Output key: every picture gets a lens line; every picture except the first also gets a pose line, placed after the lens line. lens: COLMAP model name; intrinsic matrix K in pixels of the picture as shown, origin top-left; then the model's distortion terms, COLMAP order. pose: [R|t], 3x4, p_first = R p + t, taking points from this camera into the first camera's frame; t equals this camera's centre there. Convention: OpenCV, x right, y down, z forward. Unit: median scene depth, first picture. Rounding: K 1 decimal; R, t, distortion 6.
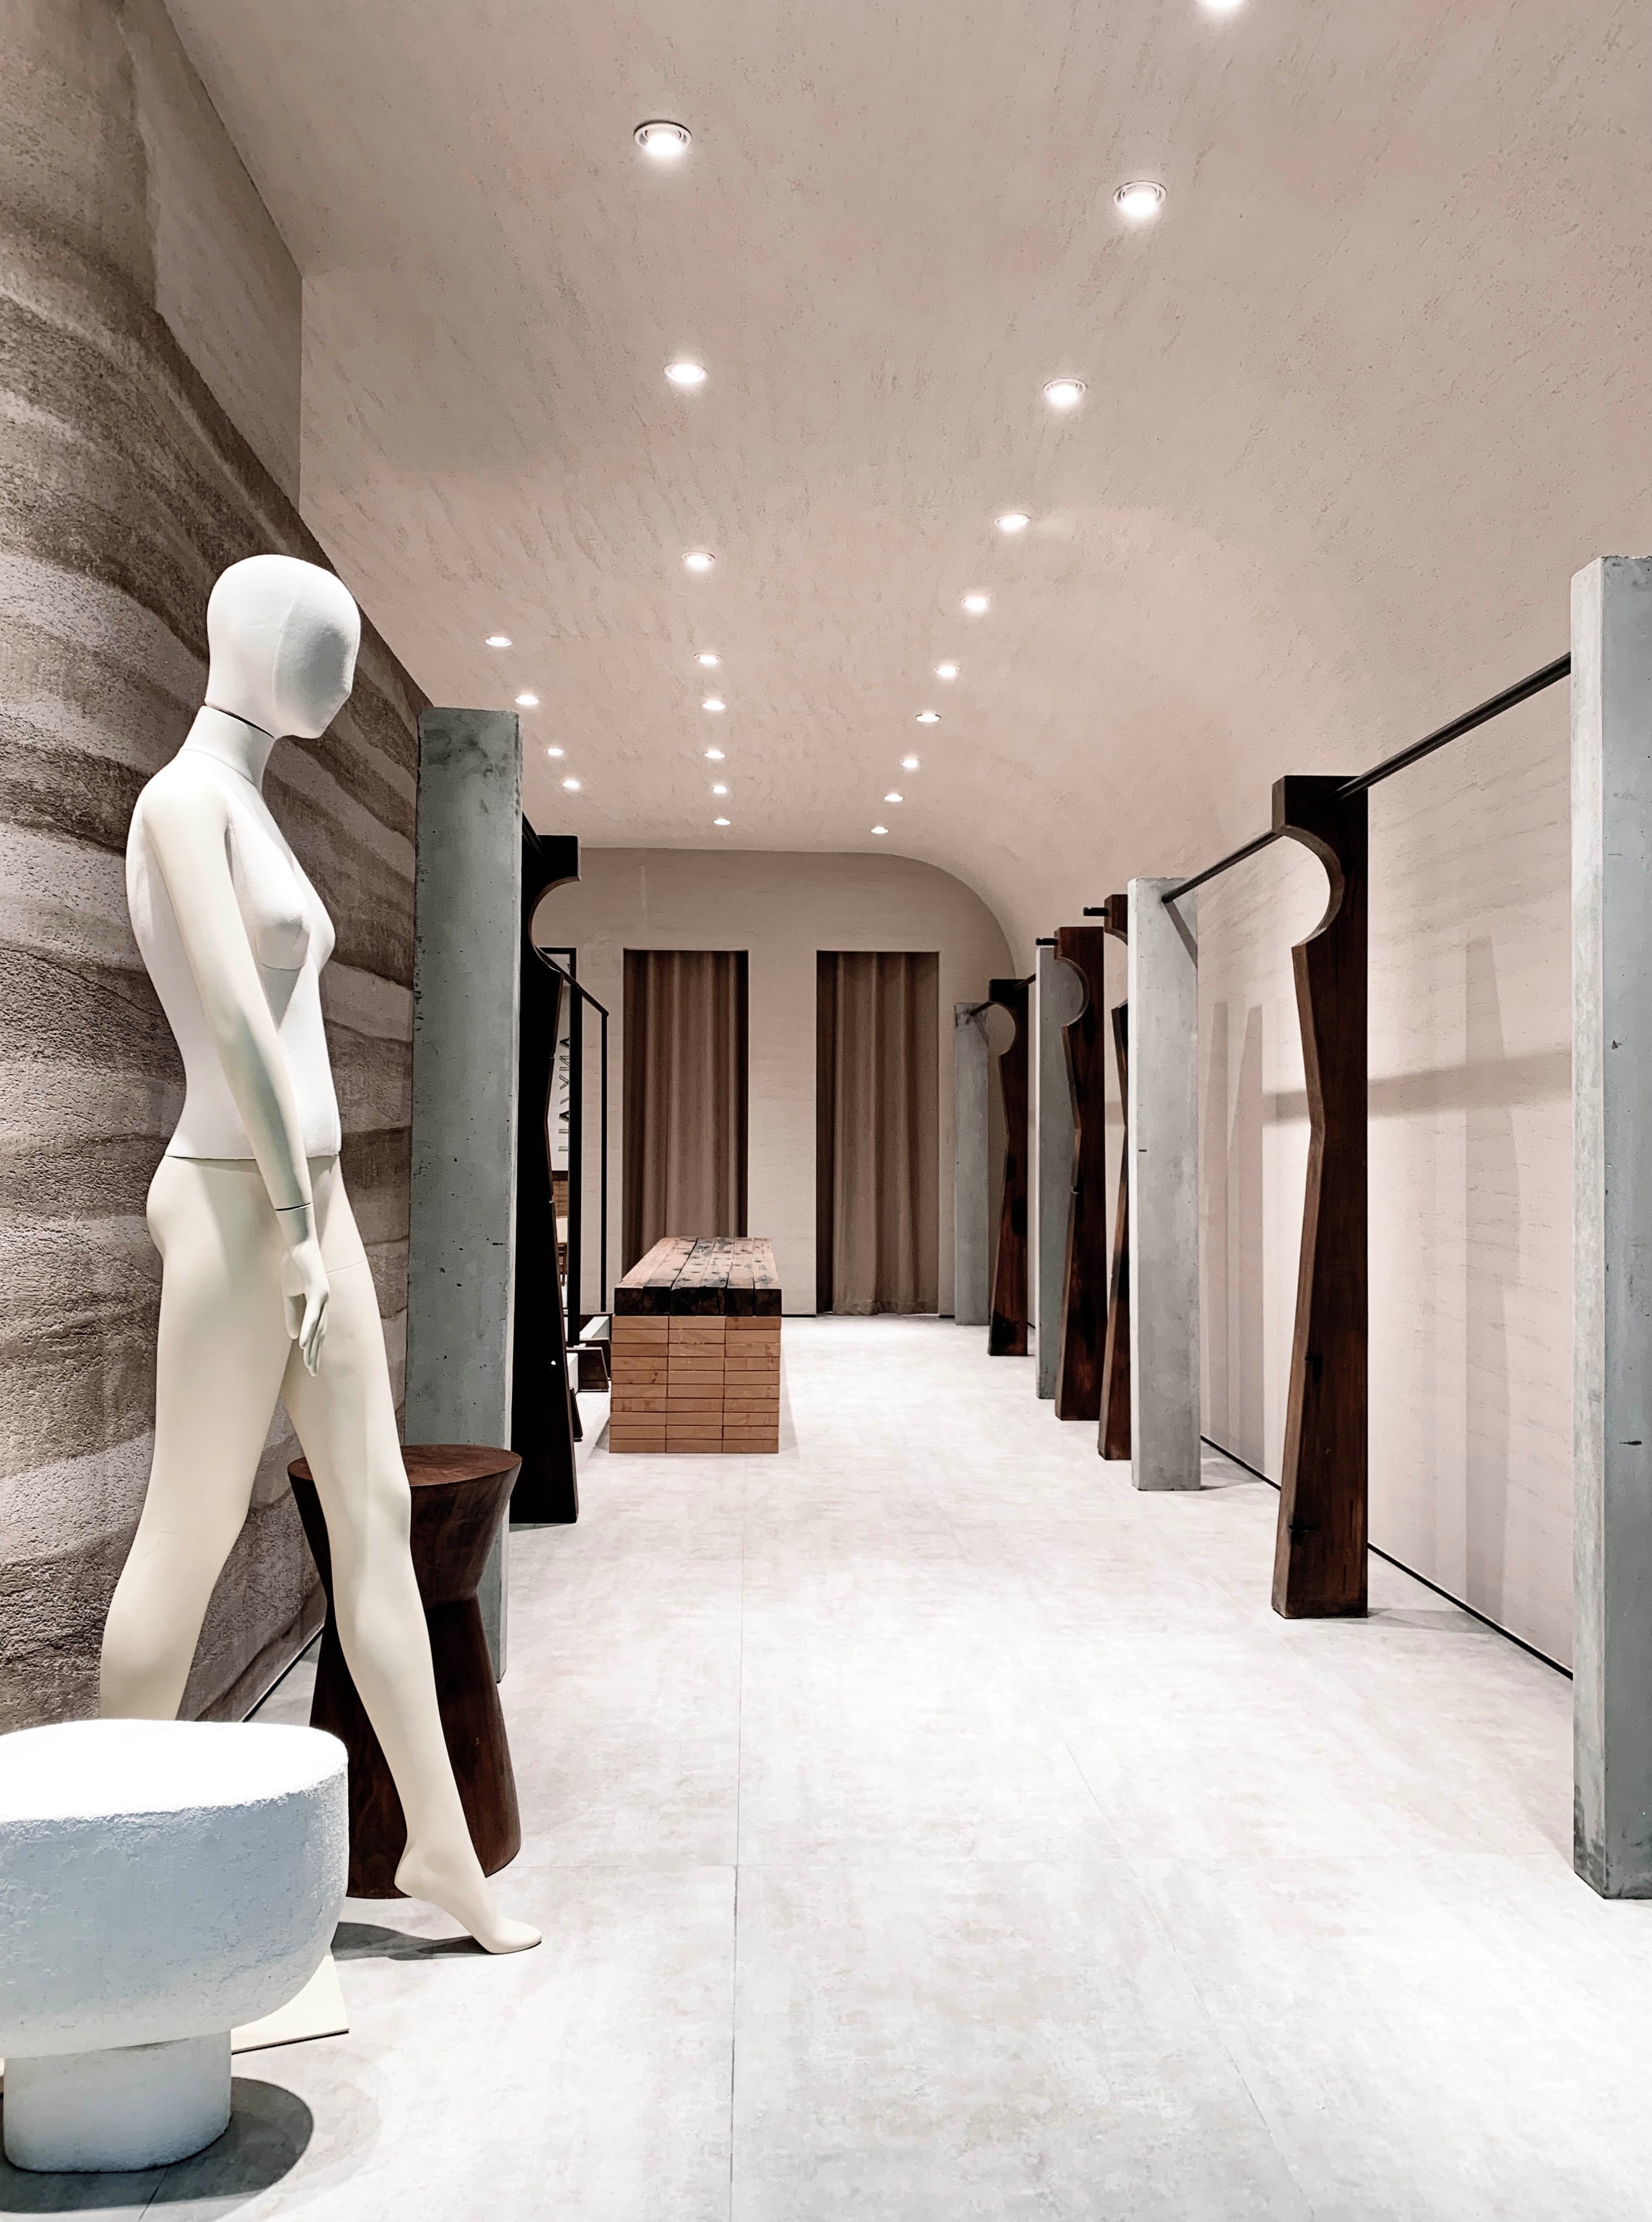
lens RADIAL K [[1780.1, 0, 826.0], [0, 1780.1, 1111.0], [0, 0, 1]] dist [0.005598, -0.002656]
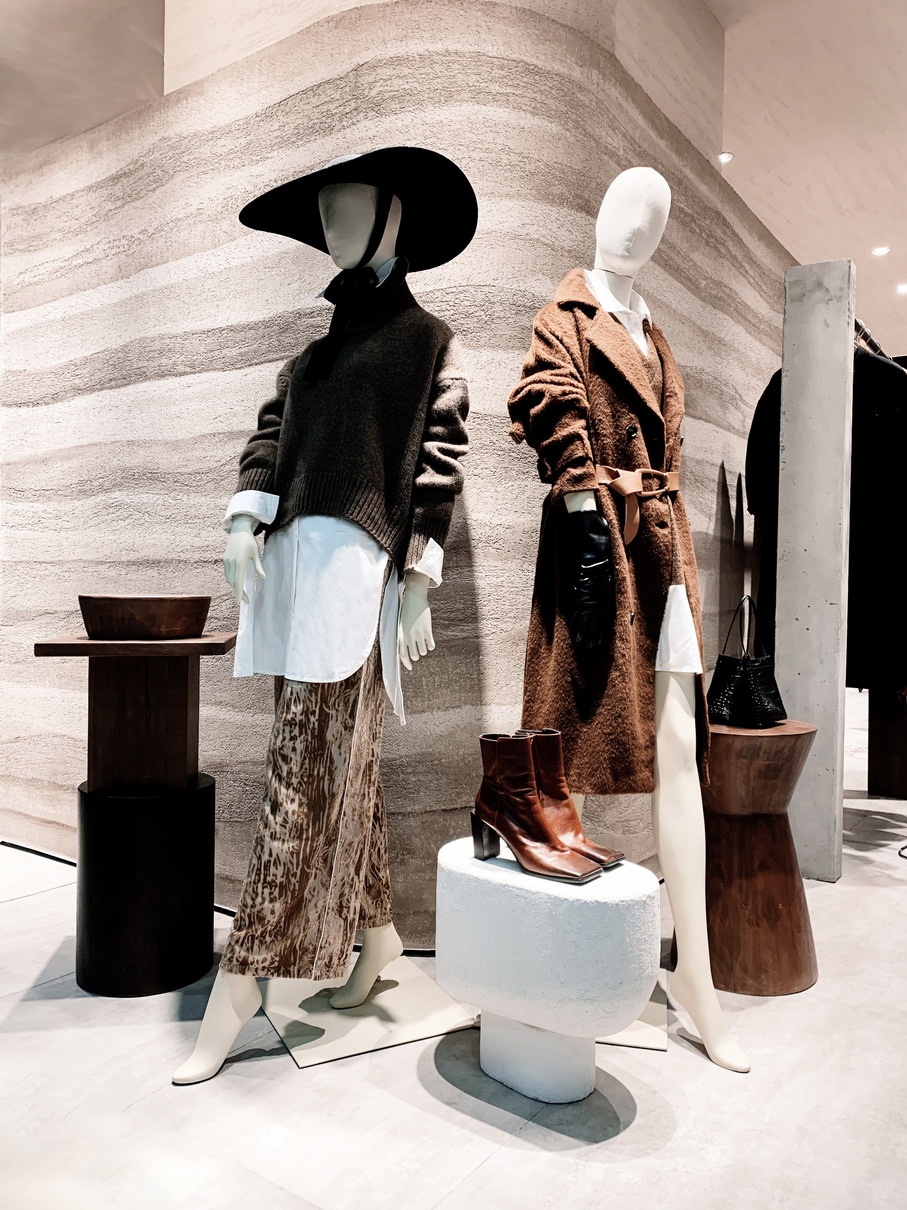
lens RADIAL K [[930.1, 0, 453.5], [0, 930.1, 605.0], [0, 0, 1]] dist [-0.007081, 0.007971]
pose [[0.781368, 0.013848, -0.623917, 0.063918], [-0.002931, 0.999824, 0.018521, 0.061515], [0.624063, -0.012643, 0.781271, 0.154949]]
